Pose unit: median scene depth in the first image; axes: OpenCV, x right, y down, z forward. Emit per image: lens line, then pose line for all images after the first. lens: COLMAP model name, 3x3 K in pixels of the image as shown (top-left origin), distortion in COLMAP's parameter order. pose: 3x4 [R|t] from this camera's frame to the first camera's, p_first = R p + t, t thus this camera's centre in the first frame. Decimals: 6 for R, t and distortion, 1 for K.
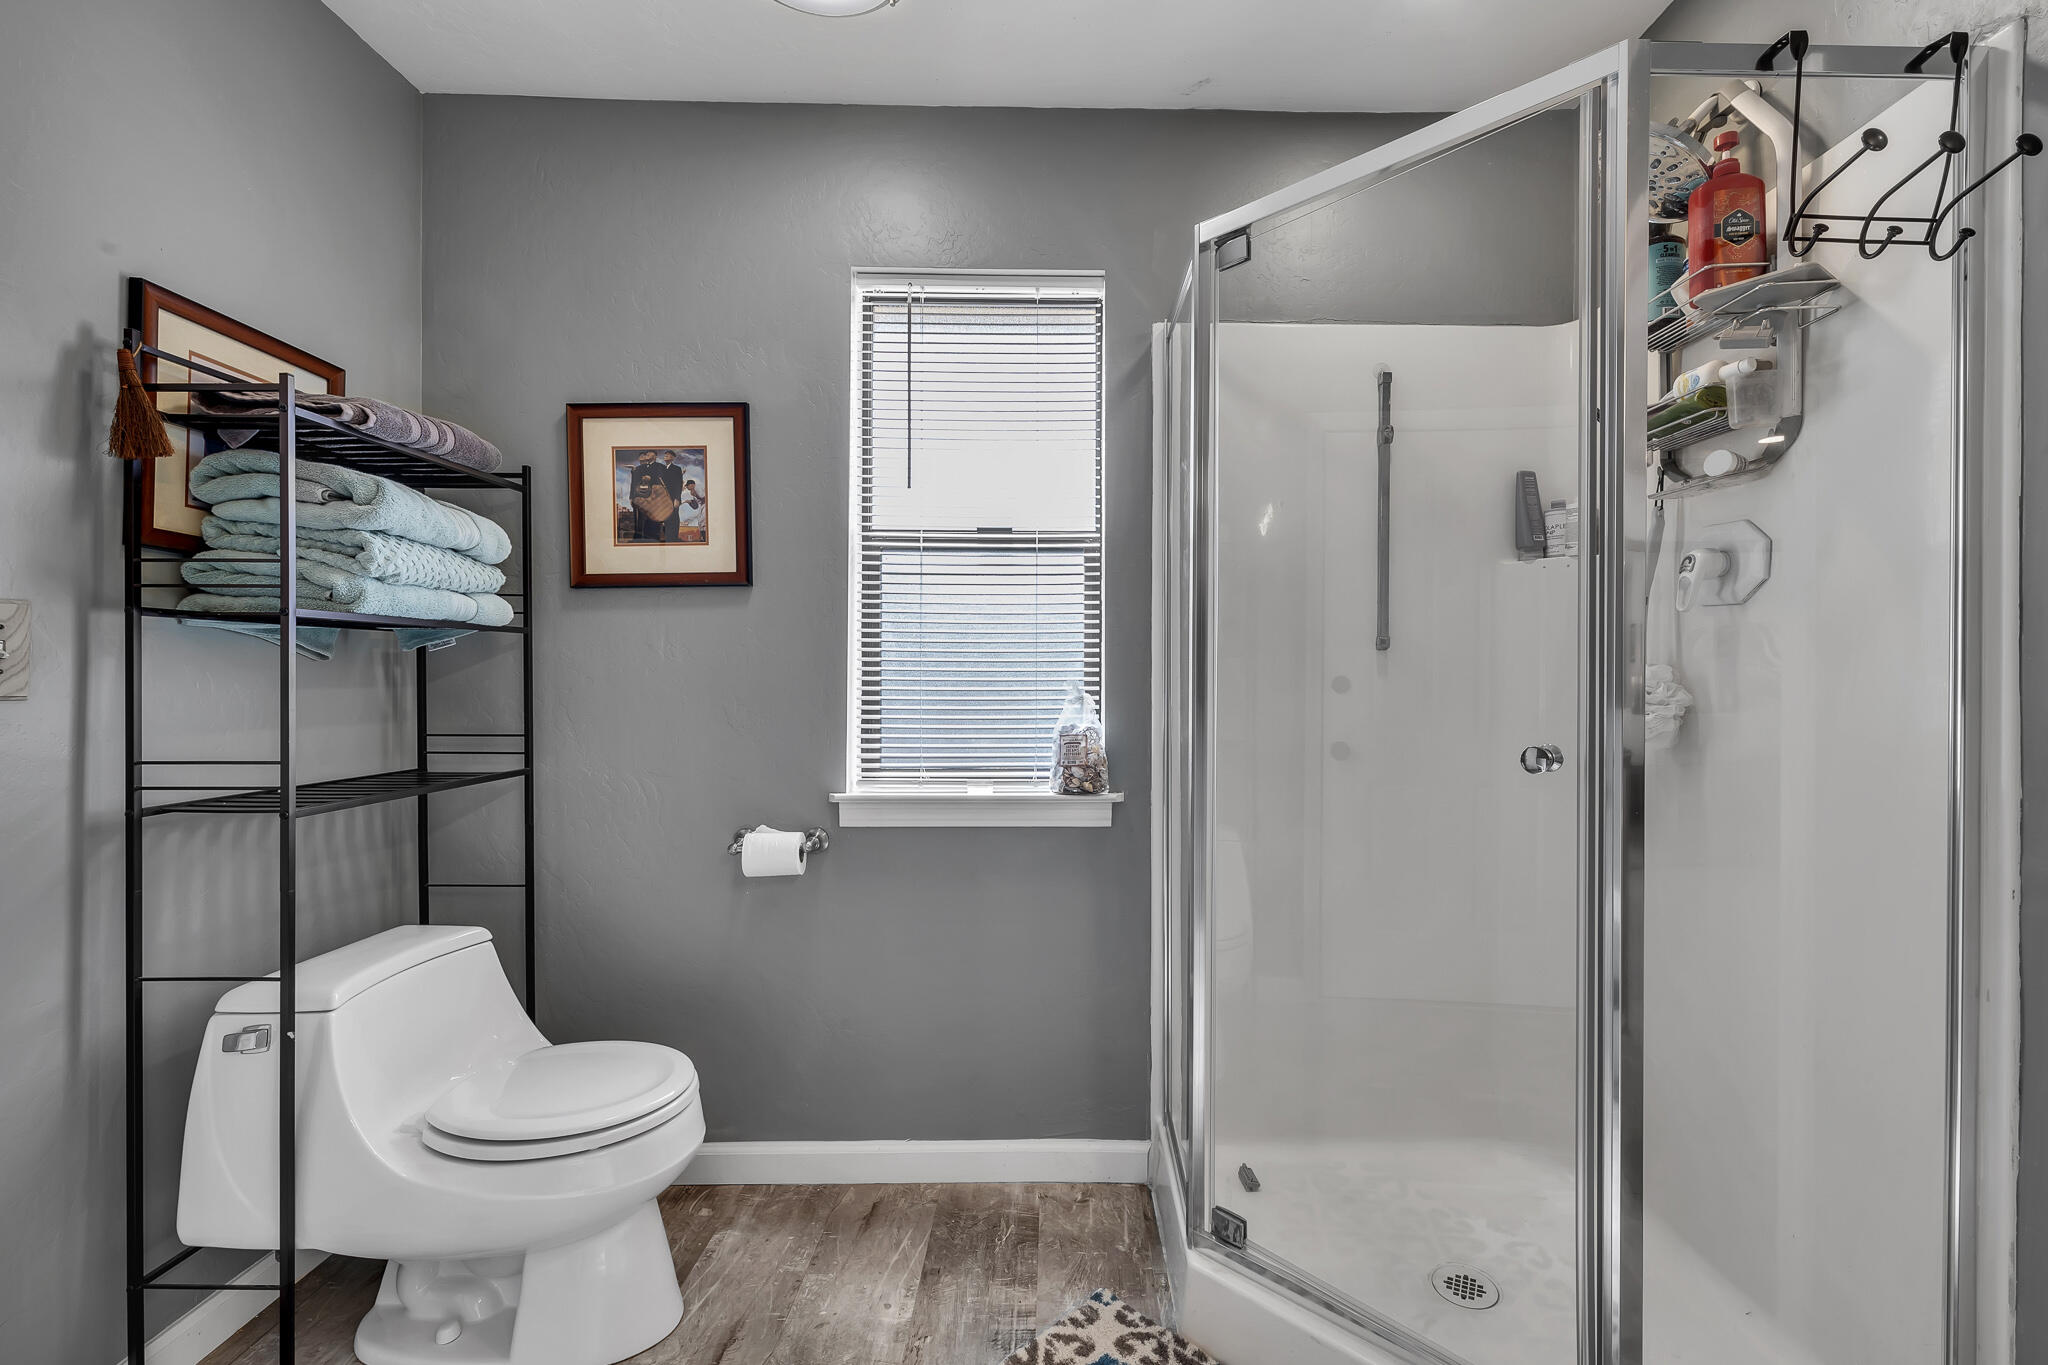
lens RADIAL K [[909.2, 0, 1080.5], [0, 909.2, 684.7], [0, 0, 1]] dist [0.000101, -0.000118]
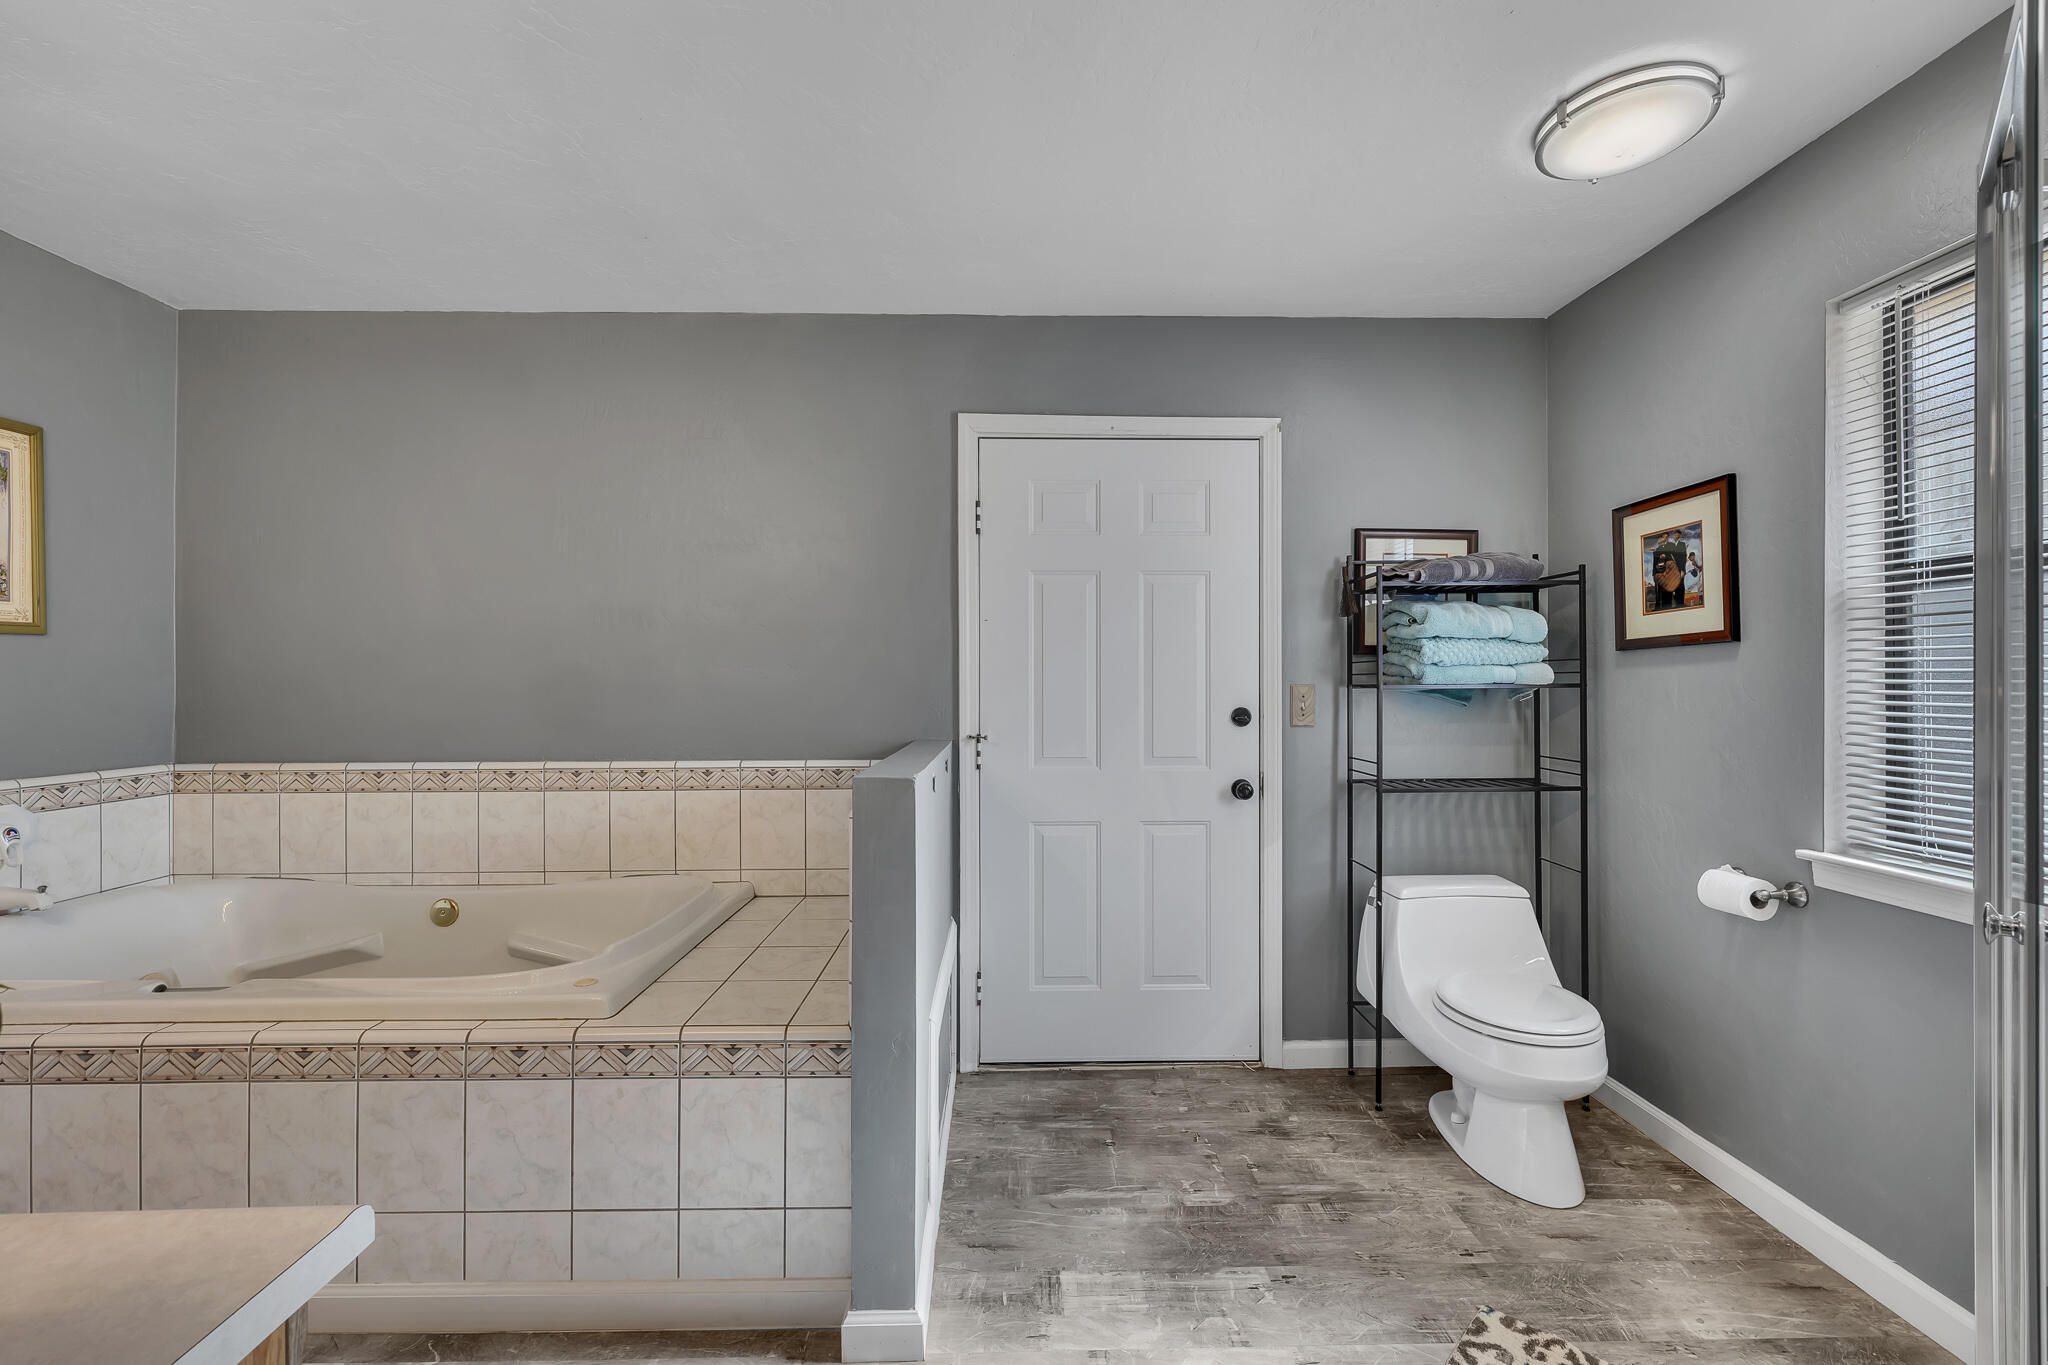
lens RADIAL K [[860.7, 0, 1006.6], [0, 860.7, 672.0], [0, 0, 1]] dist [-0.000138, 0.000018]
pose [[-0.026202, -0.016846, -0.999515, 0.707982], [-0.002647, 0.999856, -0.016783, -0.055742], [0.999653, 0.002206, -0.026243, 0.170518]]
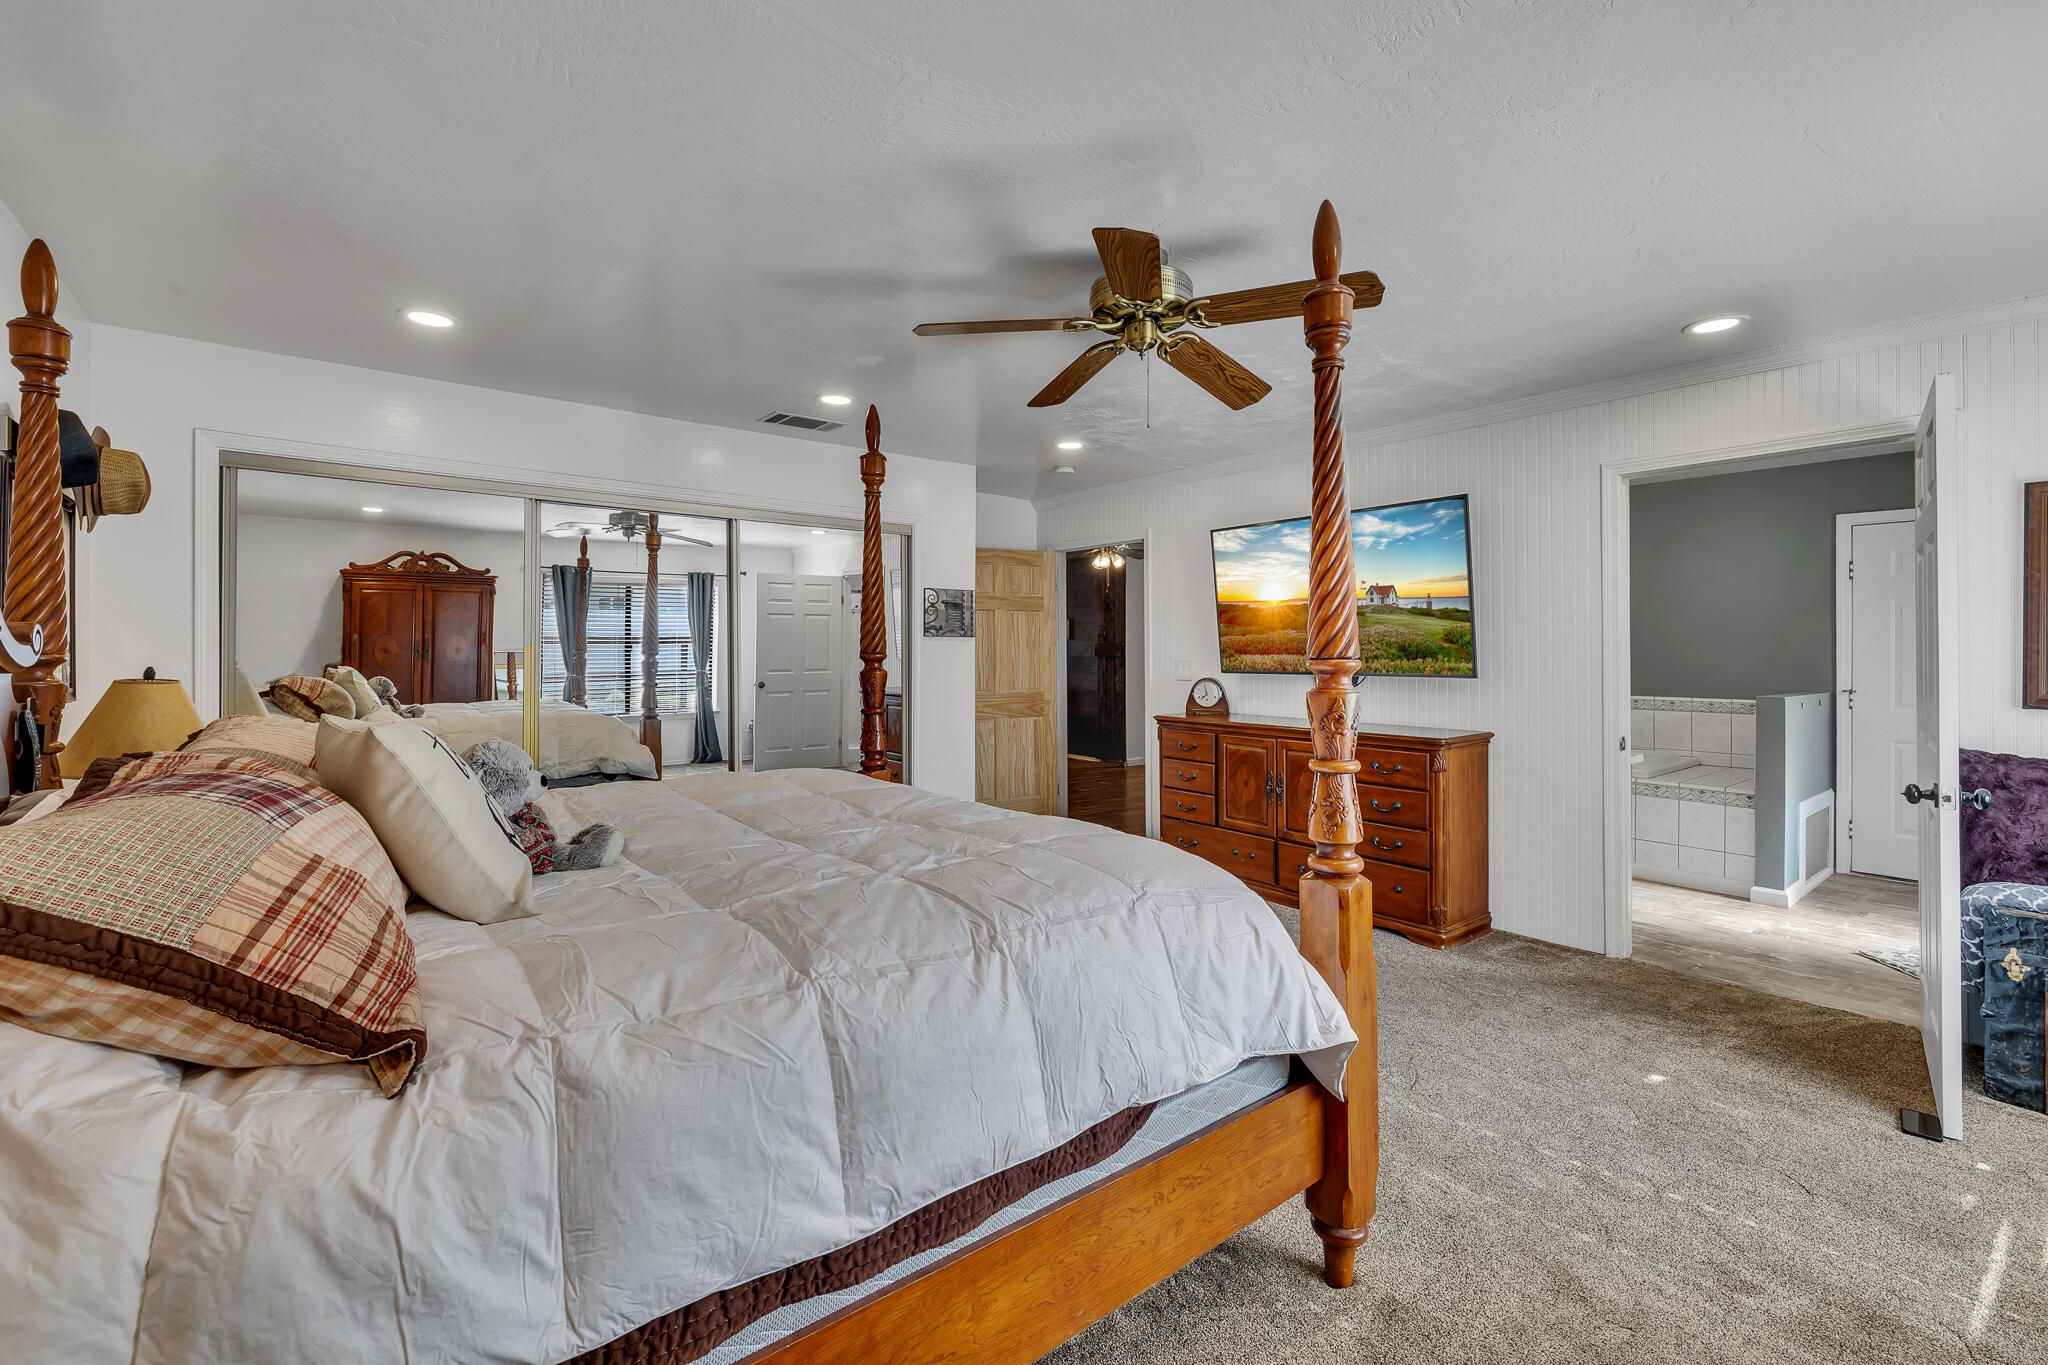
lens RADIAL K [[896.4, 0, 1015.1], [0, 896.4, 652.4], [0, 0, 1]] dist [0.001047, 0.000187]
pose [[-0.794597, -0.007244, -0.607094, 2.996047], [-0.009396, 0.999956, 0.000367, -0.065384], [0.607065, 0.005996, -0.794630, 0.723936]]
